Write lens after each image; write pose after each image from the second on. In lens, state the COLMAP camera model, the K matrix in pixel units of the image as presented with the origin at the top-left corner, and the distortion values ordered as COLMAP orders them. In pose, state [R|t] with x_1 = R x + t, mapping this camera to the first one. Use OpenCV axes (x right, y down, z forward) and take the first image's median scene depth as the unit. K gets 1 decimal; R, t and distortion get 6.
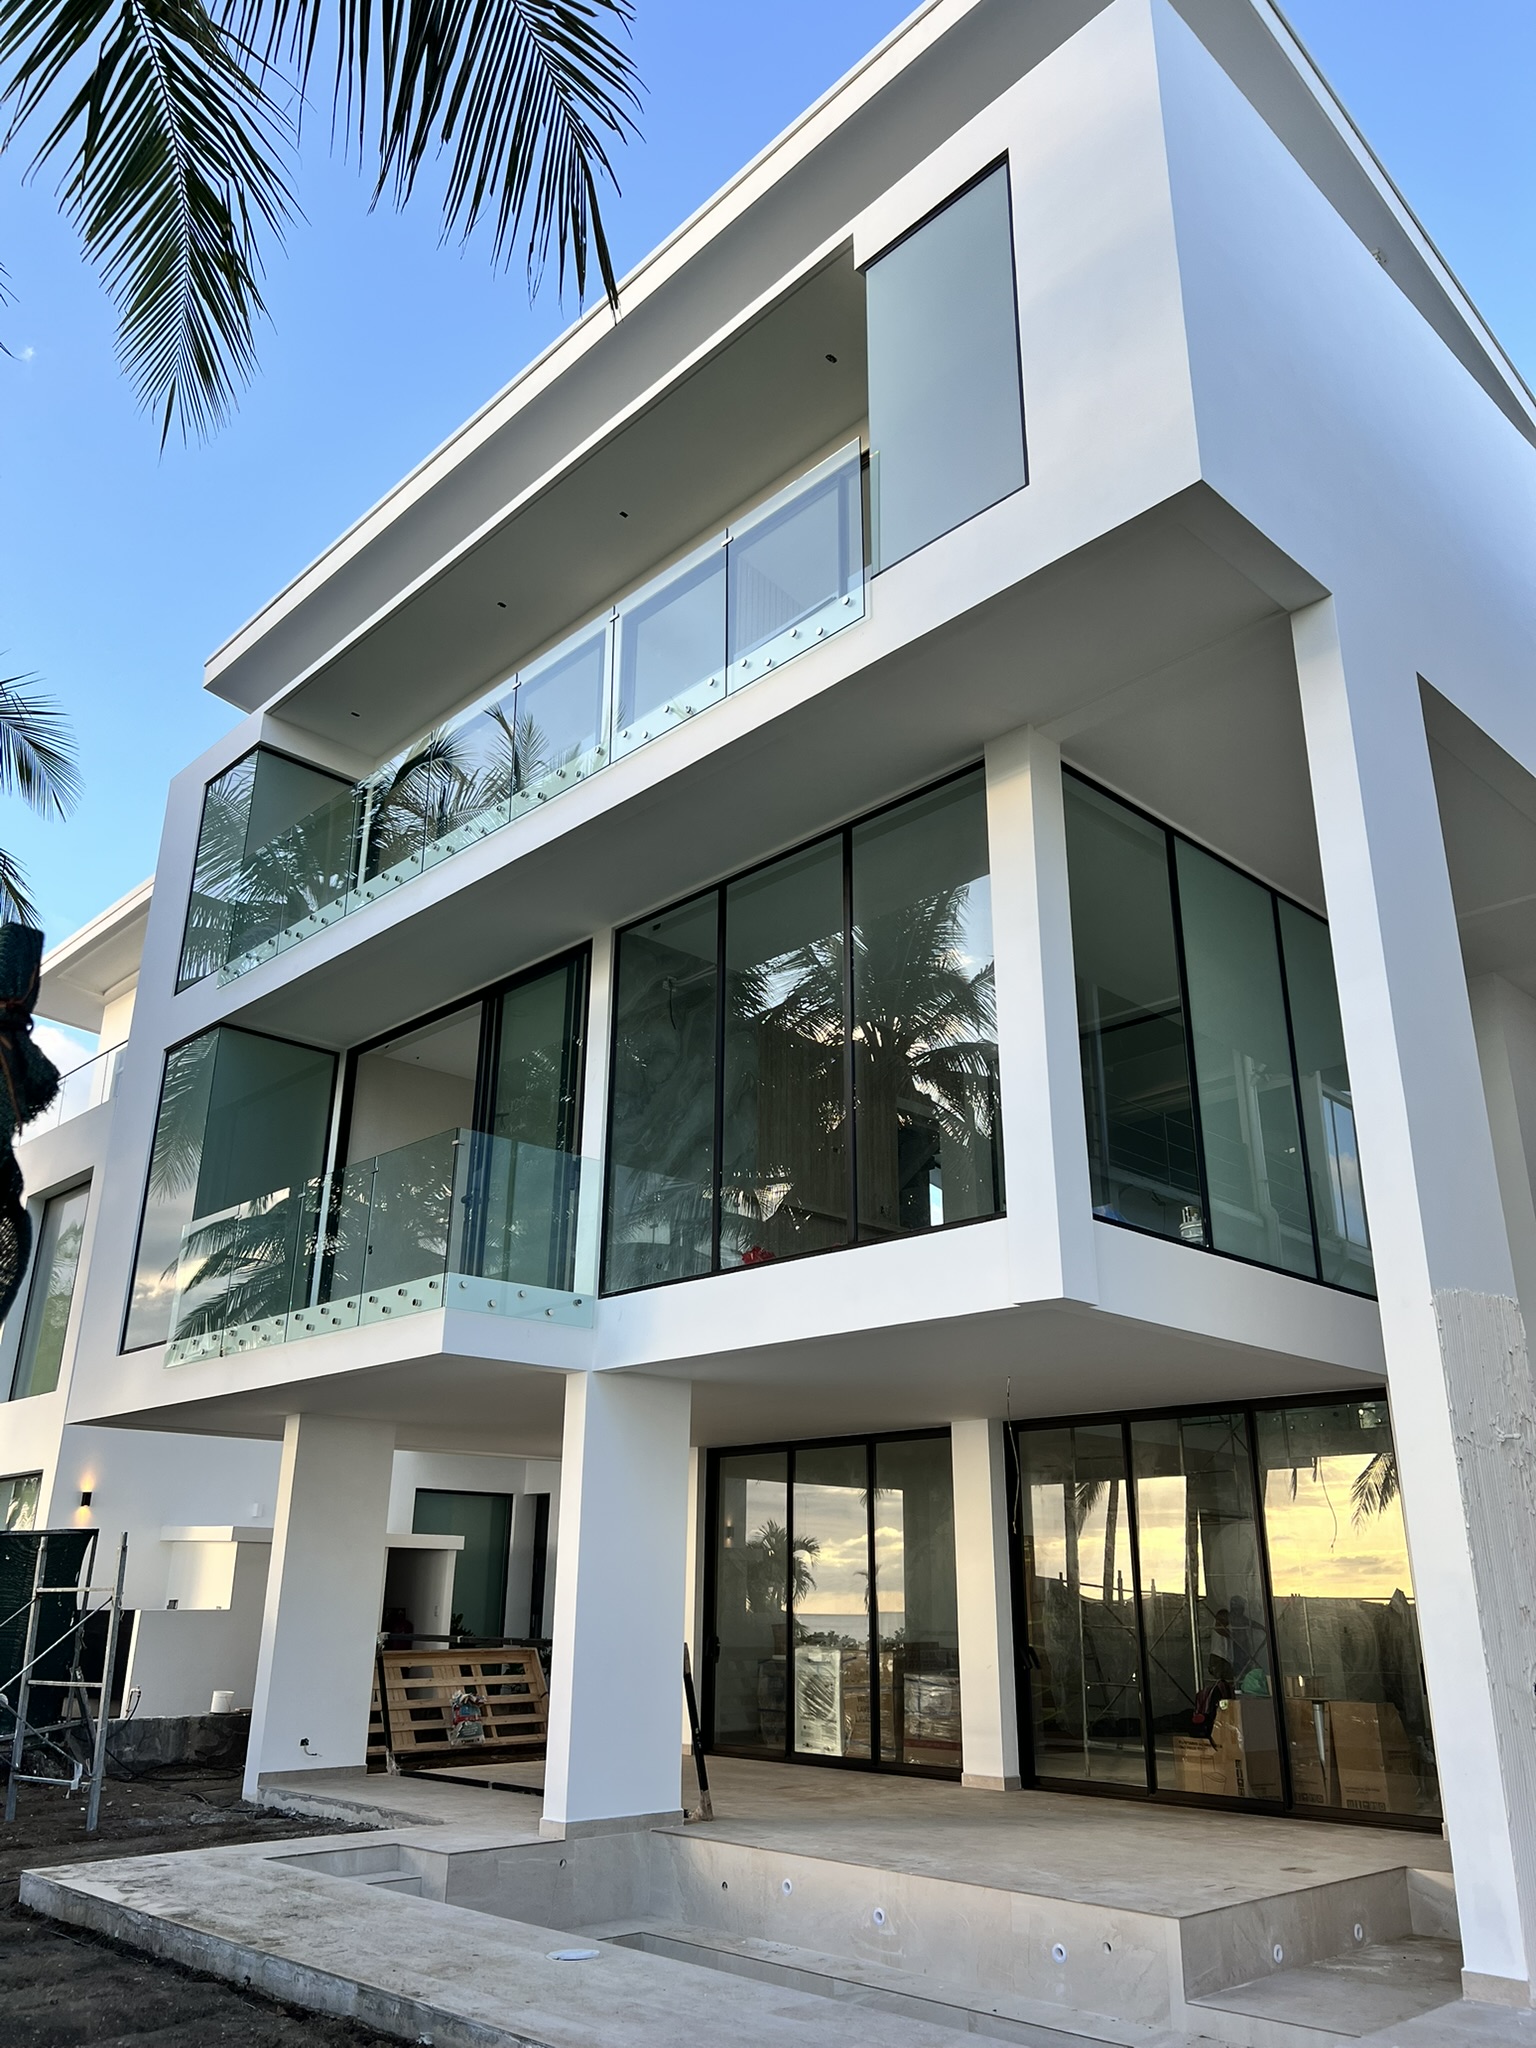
lens RADIAL K [[1538.2, 0, 768.0], [0, 1538.2, 1024.0], [0, 0, 1]] dist [0.000710, -0.001027]
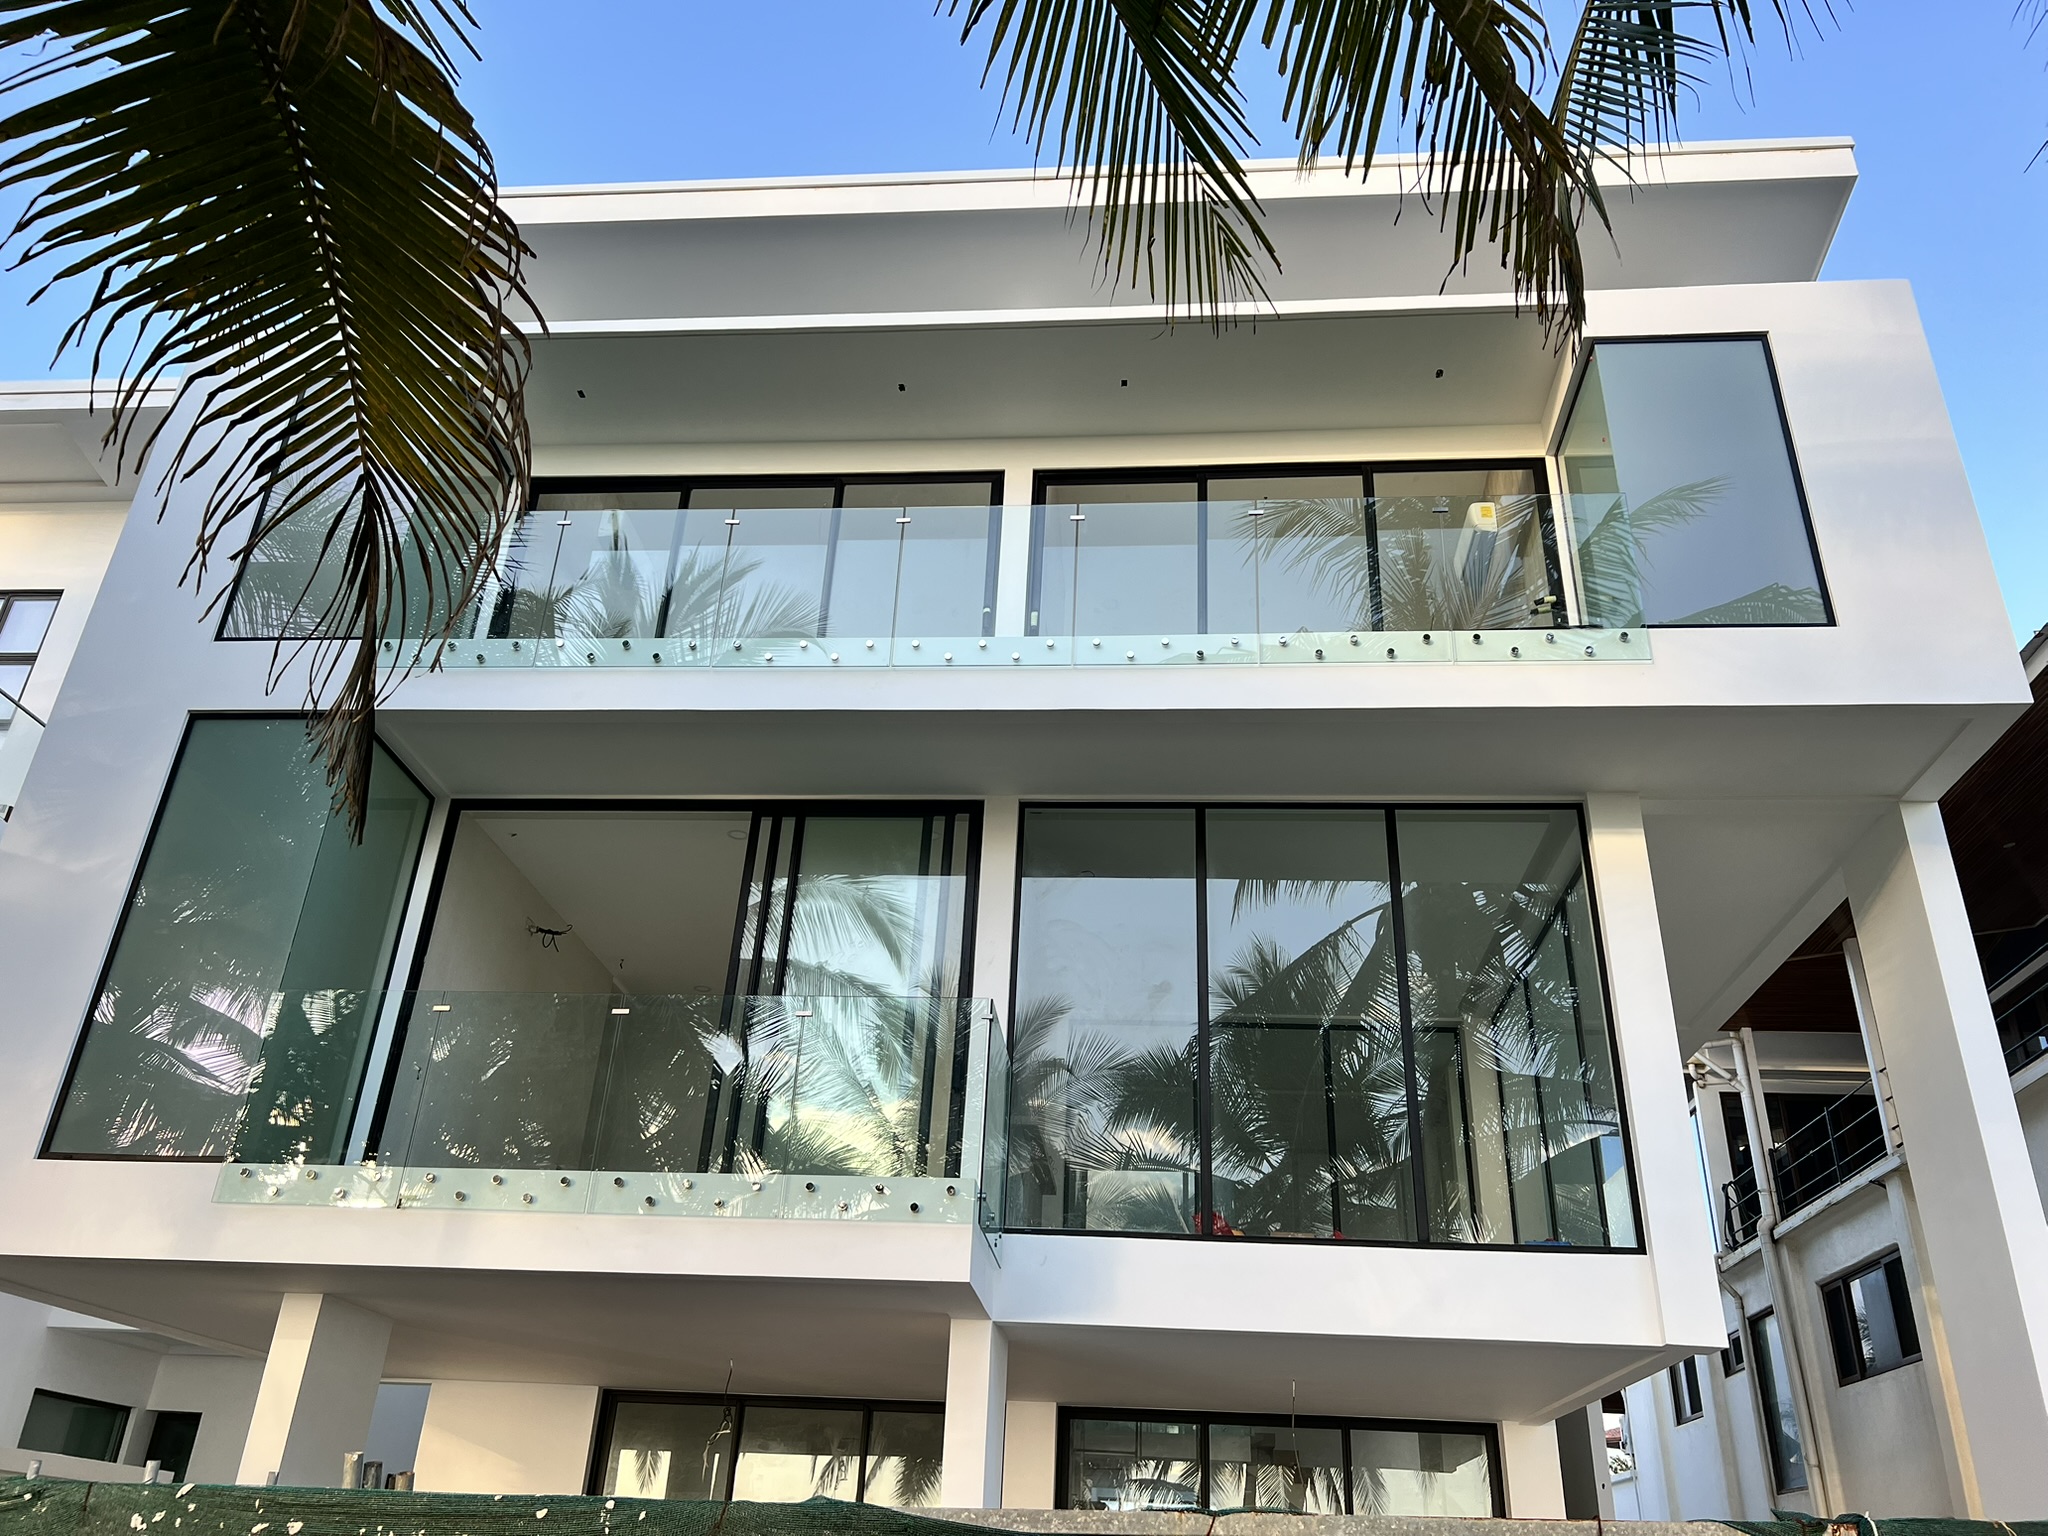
lens RADIAL K [[1538.2, 0, 1024.0], [0, 1538.2, 768.0], [0, 0, 1]] dist [0.000710, -0.001027]
pose [[0.746696, 0.334398, 0.574998, -0.715448], [-0.268226, 0.942418, -0.199756, 0.112668], [-0.608686, -0.005072, 0.793395, 0.356596]]
